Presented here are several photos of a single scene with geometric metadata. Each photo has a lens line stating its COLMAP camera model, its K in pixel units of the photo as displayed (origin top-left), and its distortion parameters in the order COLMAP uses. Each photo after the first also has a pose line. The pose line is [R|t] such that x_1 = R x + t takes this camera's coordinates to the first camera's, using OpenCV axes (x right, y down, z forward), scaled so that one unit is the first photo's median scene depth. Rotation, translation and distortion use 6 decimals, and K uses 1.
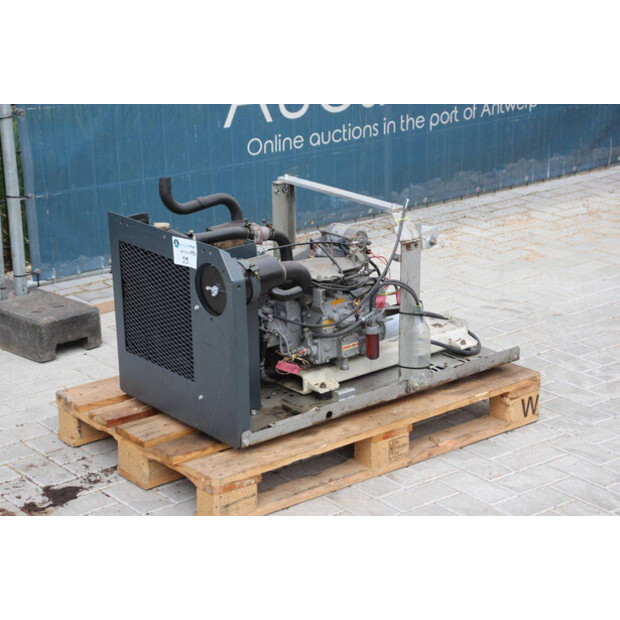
lens RADIAL K [[1459.5, 0, 310.0], [0, 1459.5, 310.0], [0, 0, 1]] dist [0.448045, -0.062424]
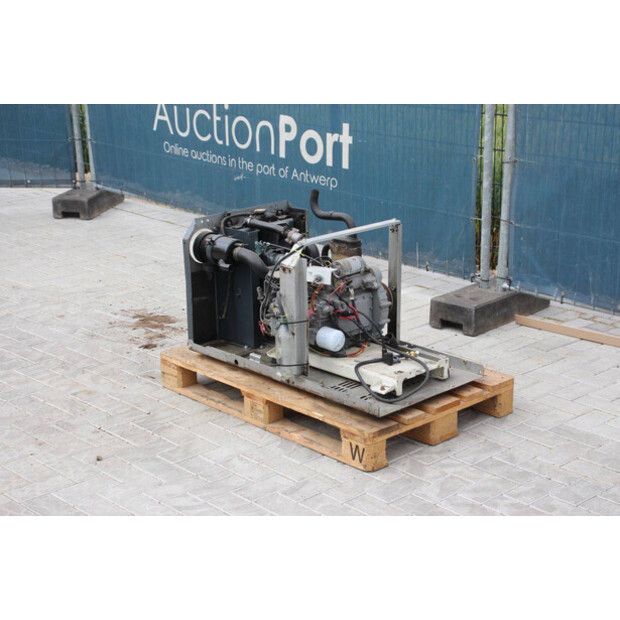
lens RADIAL K [[1148.2, 0, 310.0], [0, 1148.2, 310.0], [0, 0, 1]] dist [0.249109, -0.058083]
pose [[0.075463, 0.289903, -0.954076, 0.981843], [-0.297651, 0.919732, 0.255924, -0.259416], [0.951687, 0.264669, 0.155696, 0.804465]]
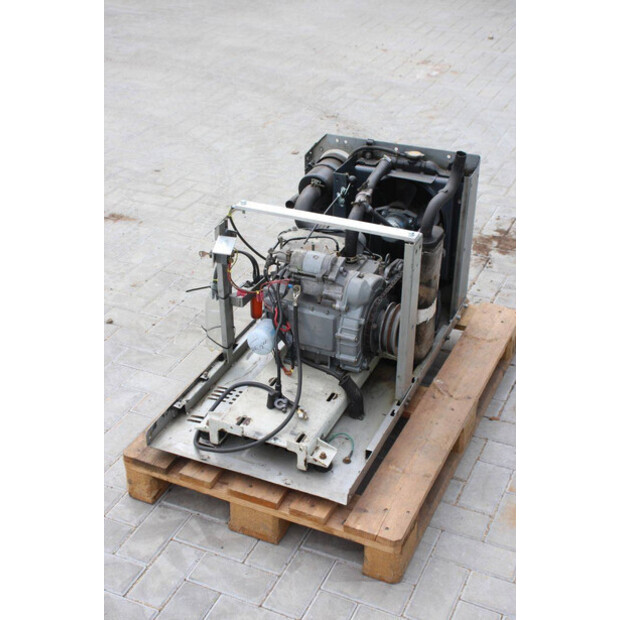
lens RADIAL K [[940.8, 0, 310.0], [0, 940.8, 310.0], [0, 0, 1]] dist [0.118787, 0.017256]
pose [[-0.897065, 0.227242, -0.378994, 0.254888], [-0.130102, 0.683819, 0.717959, -0.448950], [0.422313, 0.693363, -0.583865, 1.341573]]
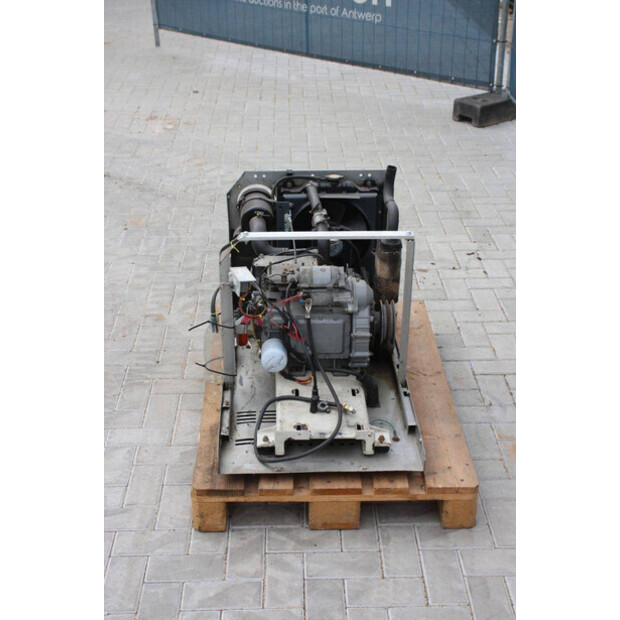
lens RADIAL K [[974.7, 0, 310.0], [0, 974.7, 310.0], [0, 0, 1]] dist [0.134756, 0.008022]
pose [[-0.610580, 0.348316, -0.711244, 0.514535], [-0.245992, 0.770251, 0.588389, -0.426056], [0.752782, 0.534218, -0.384617, 1.247807]]
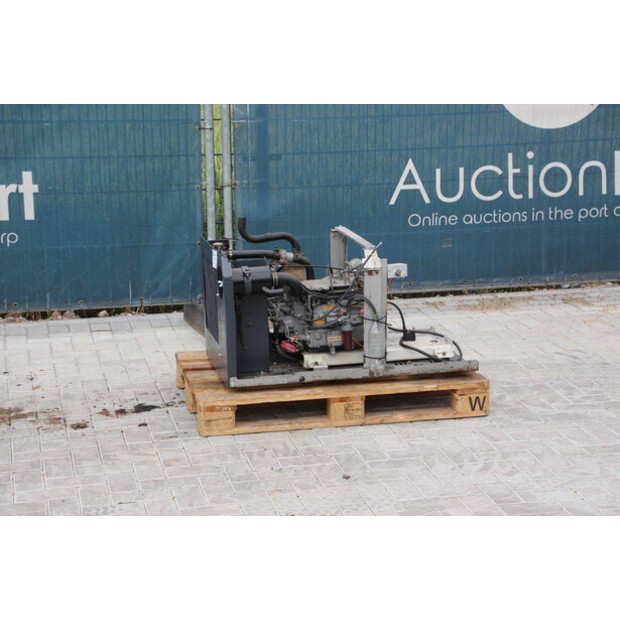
lens RADIAL K [[1361.8, 0, 310.0], [0, 1361.8, 310.0], [0, 0, 1]] dist [0.404107, 0.069283]
pose [[0.895962, 0.096392, -0.433544, 0.562358], [-0.133069, 0.989580, -0.054983, 0.070699], [0.423727, 0.106954, 0.899453, -0.230749]]
